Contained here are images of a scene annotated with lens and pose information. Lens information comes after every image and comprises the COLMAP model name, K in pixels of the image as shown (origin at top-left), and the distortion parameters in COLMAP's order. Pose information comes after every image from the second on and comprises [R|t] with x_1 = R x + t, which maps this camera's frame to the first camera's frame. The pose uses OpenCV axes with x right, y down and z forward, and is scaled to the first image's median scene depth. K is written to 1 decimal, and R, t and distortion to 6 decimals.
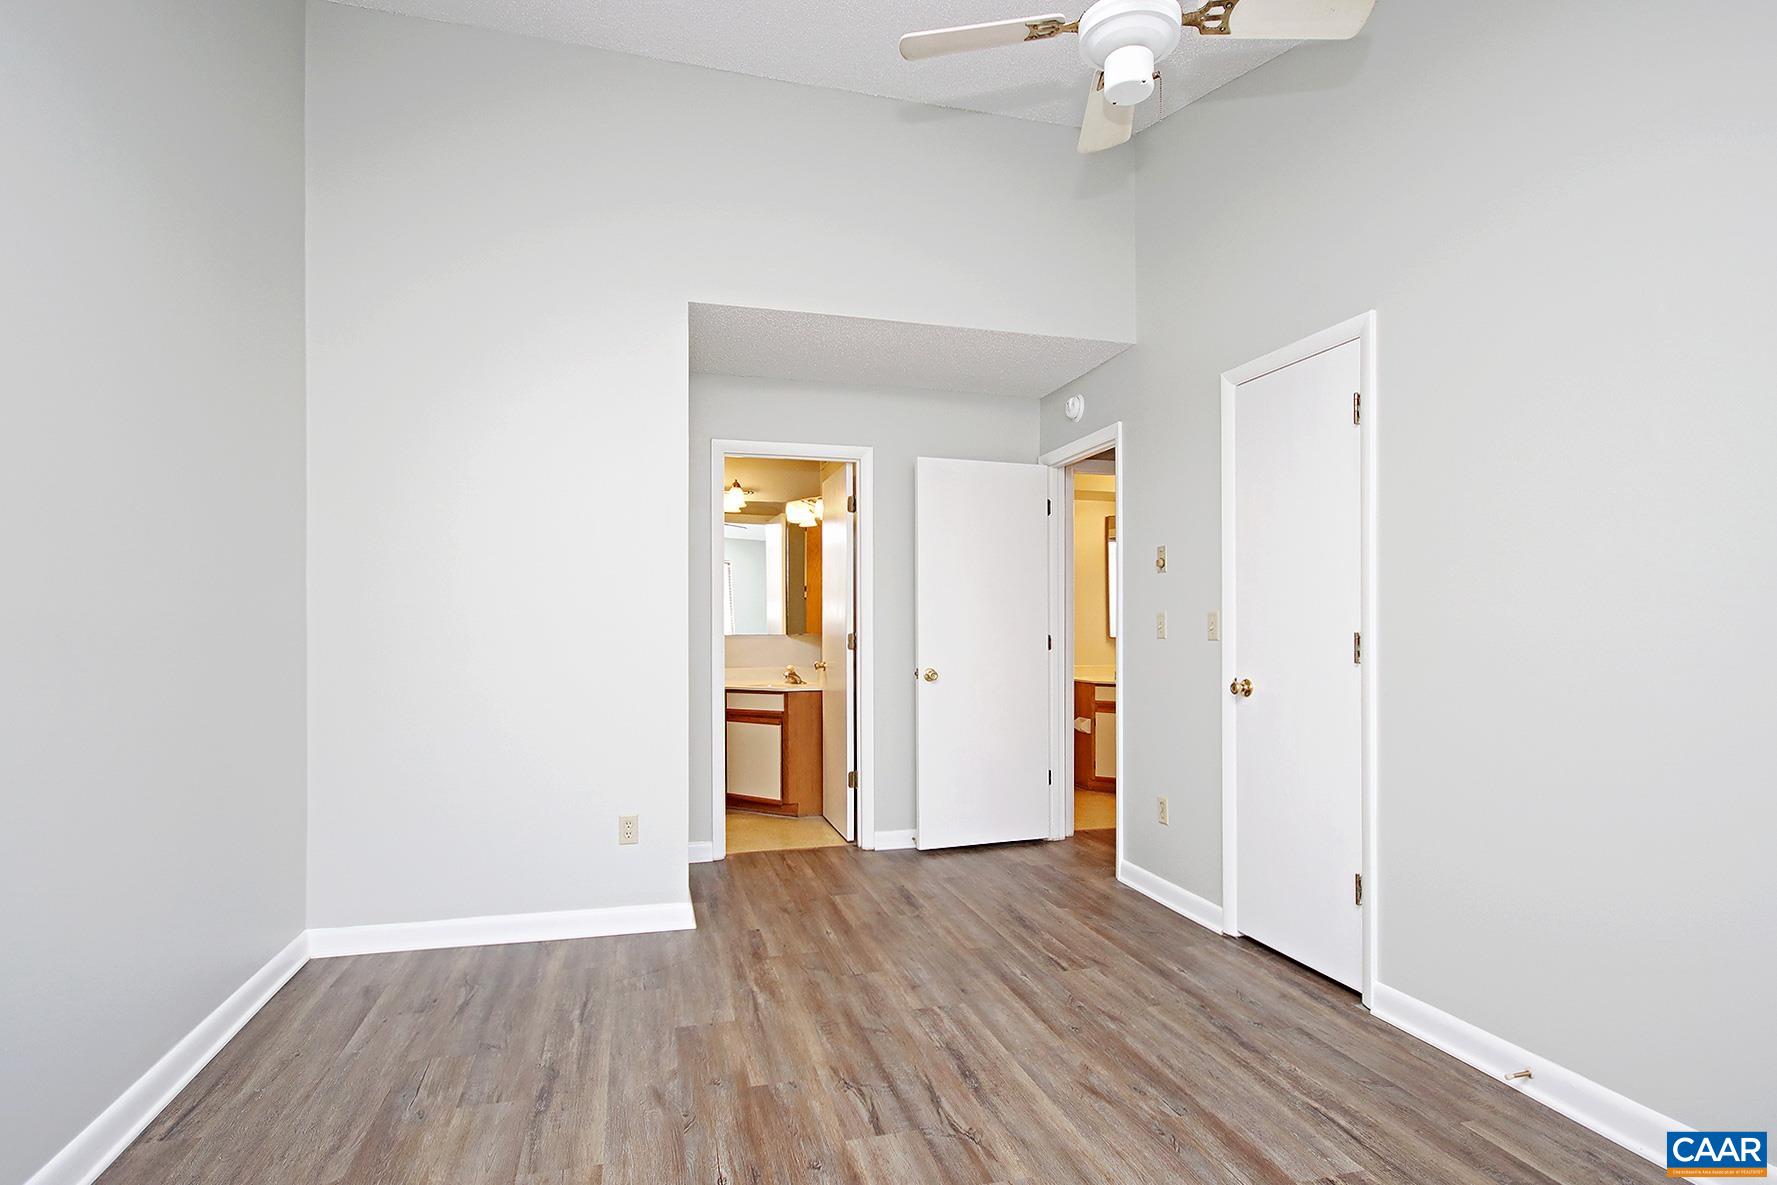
lens RADIAL K [[912.2, 0, 884.5], [0, 912.2, 617.2], [0, 0, 1]] dist [0.001473, -0.000560]
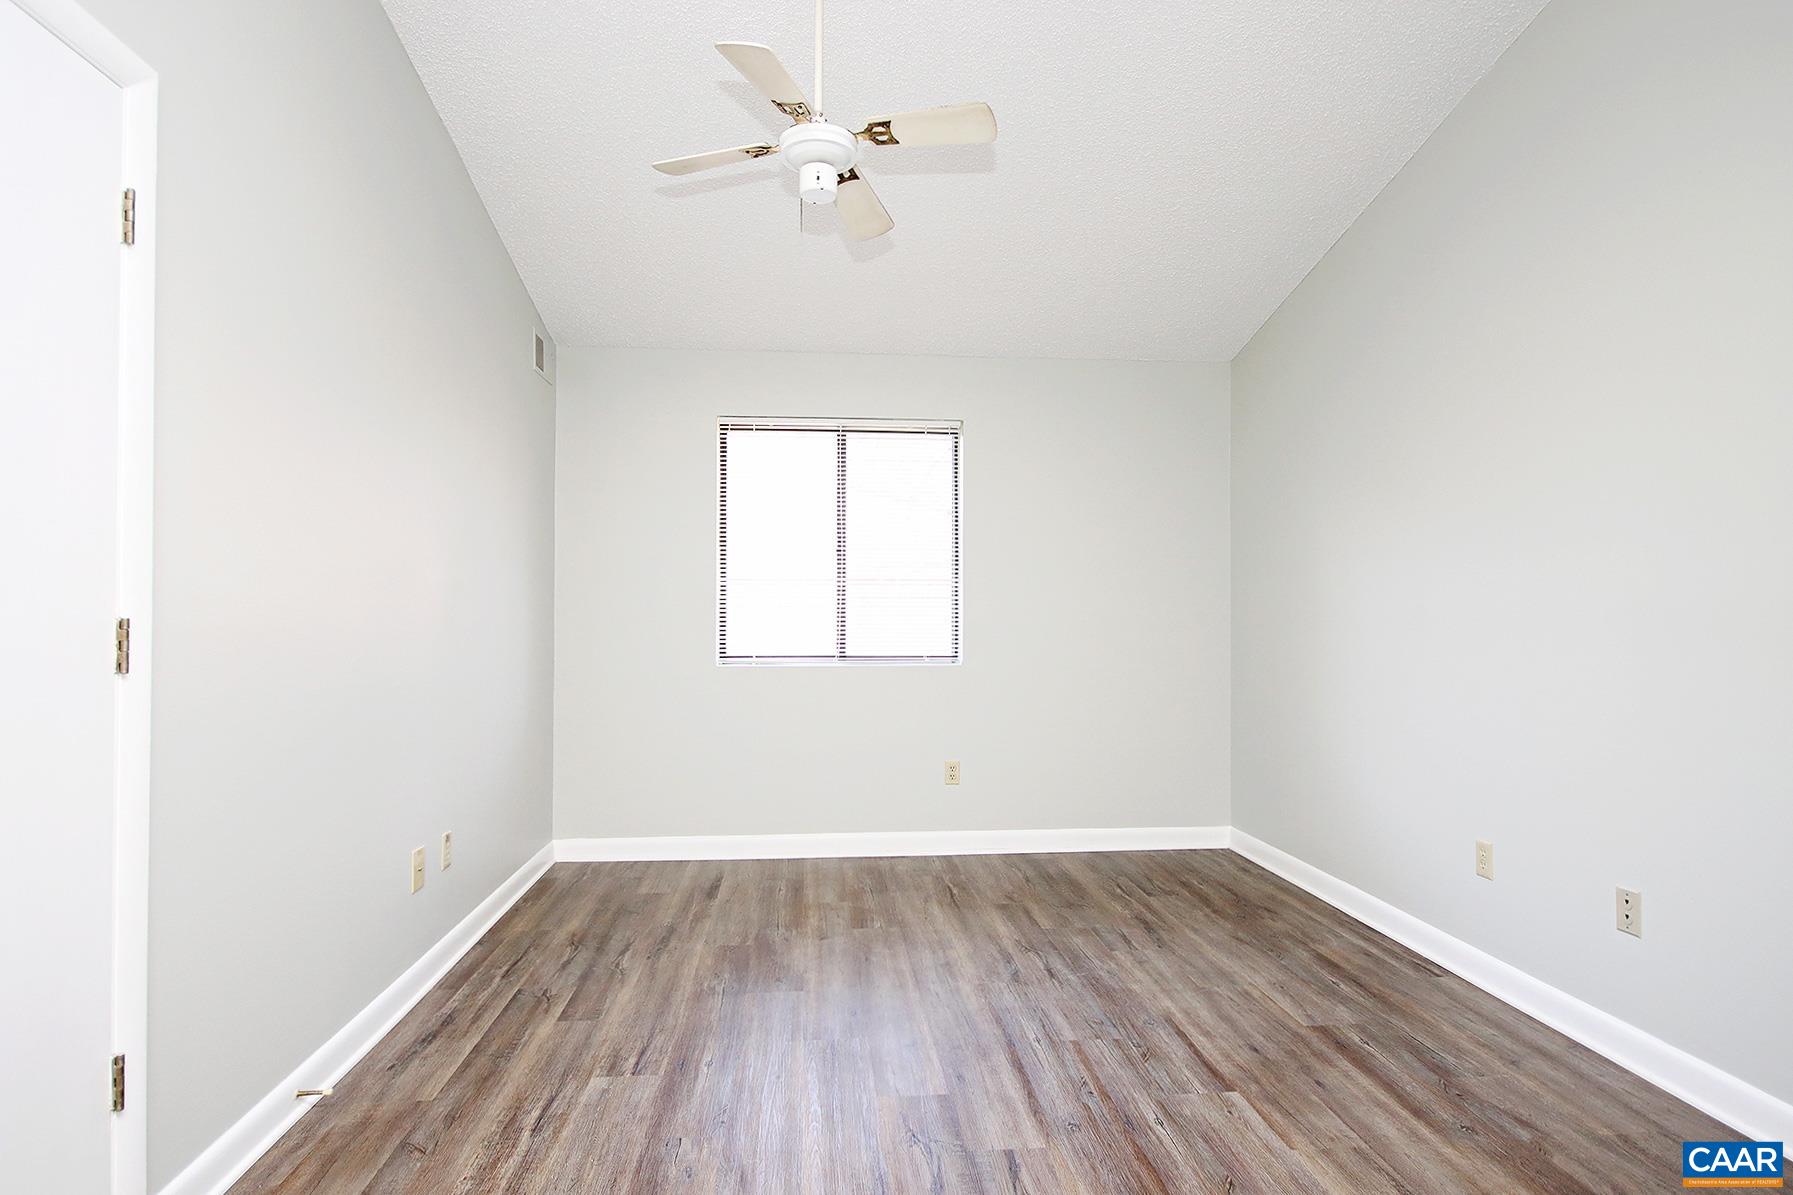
lens RADIAL K [[920.4, 0, 892.5], [0, 920.4, 622.4], [0, 0, 1]] dist [0.001473, -0.000560]
pose [[-0.984993, -0.000955, 0.172591, -0.049385], [-0.002329, 0.999967, -0.007758, 0.030219], [-0.172578, -0.008044, -0.984963, 1.929608]]
